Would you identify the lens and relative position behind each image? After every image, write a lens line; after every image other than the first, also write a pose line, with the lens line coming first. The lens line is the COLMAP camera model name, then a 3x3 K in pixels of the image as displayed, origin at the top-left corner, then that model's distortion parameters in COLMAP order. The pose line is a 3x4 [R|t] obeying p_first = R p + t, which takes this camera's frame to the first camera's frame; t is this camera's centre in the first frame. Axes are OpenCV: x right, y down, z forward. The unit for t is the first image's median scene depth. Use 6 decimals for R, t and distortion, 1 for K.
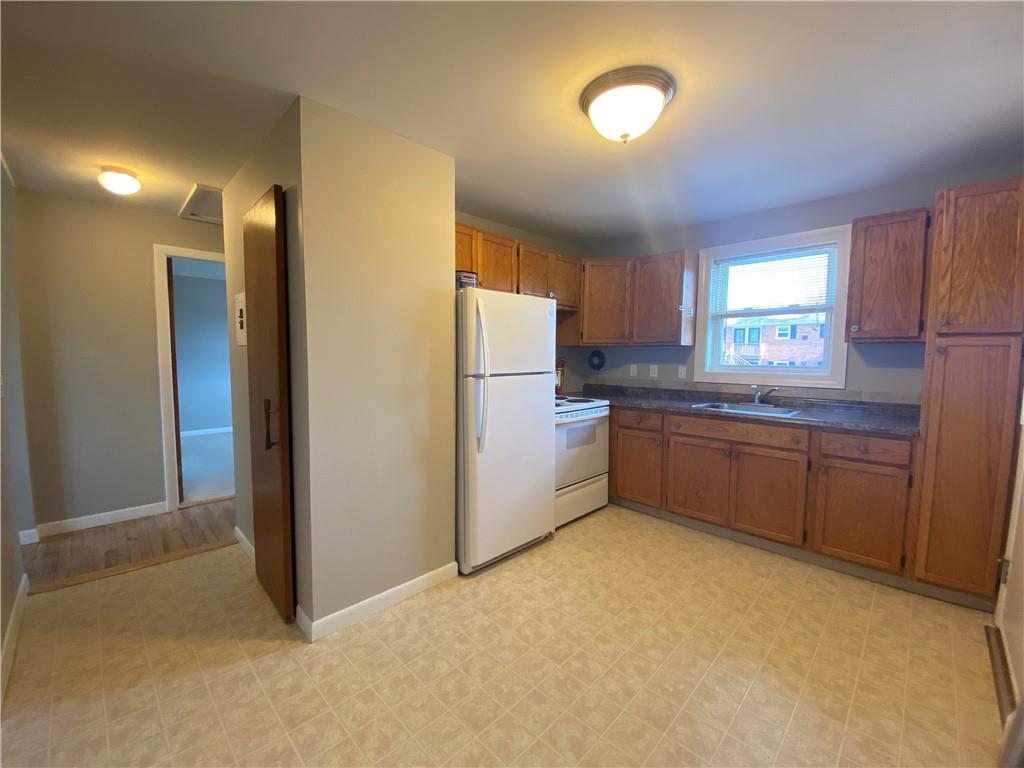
lens RADIAL K [[422.0, 0, 520.4], [0, 422.0, 386.2], [0, 0, 1]] dist [0.000811, -0.007490]
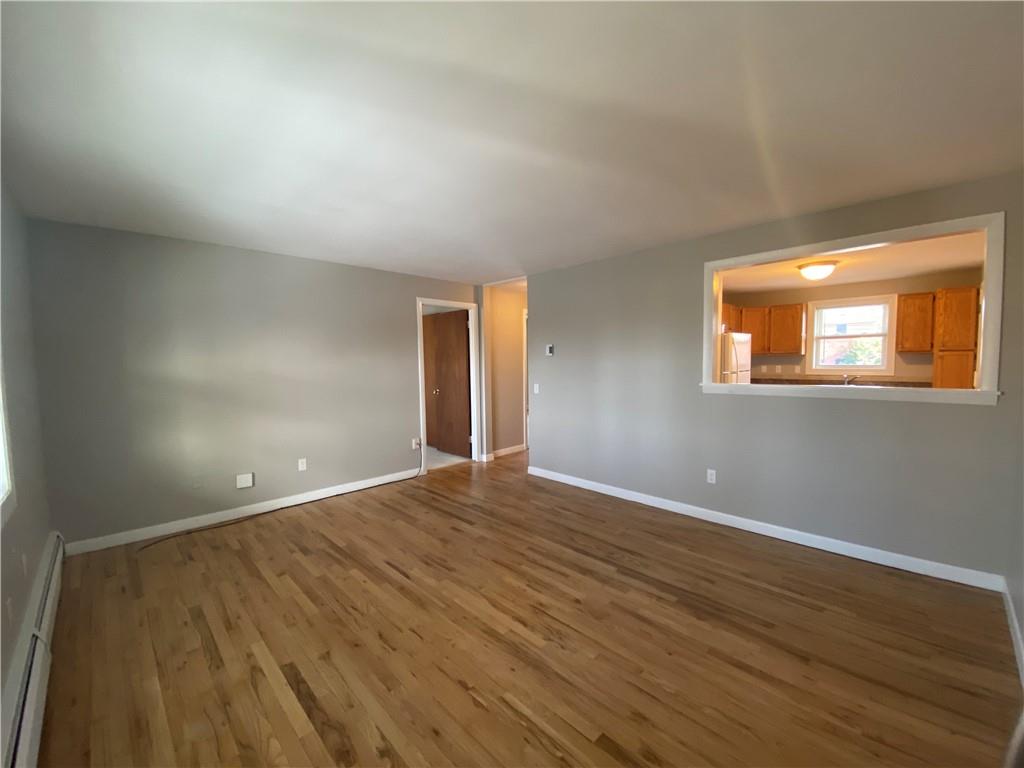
lens RADIAL K [[422.0, 0, 528.8], [0, 422.0, 383.8], [0, 0, 1]] dist [0.000811, -0.007490]
pose [[0.999812, -0.017615, -0.008067, -1.280920], [0.017506, 0.999757, -0.013384, 0.053642], [0.008301, 0.013240, 0.999878, -1.359925]]
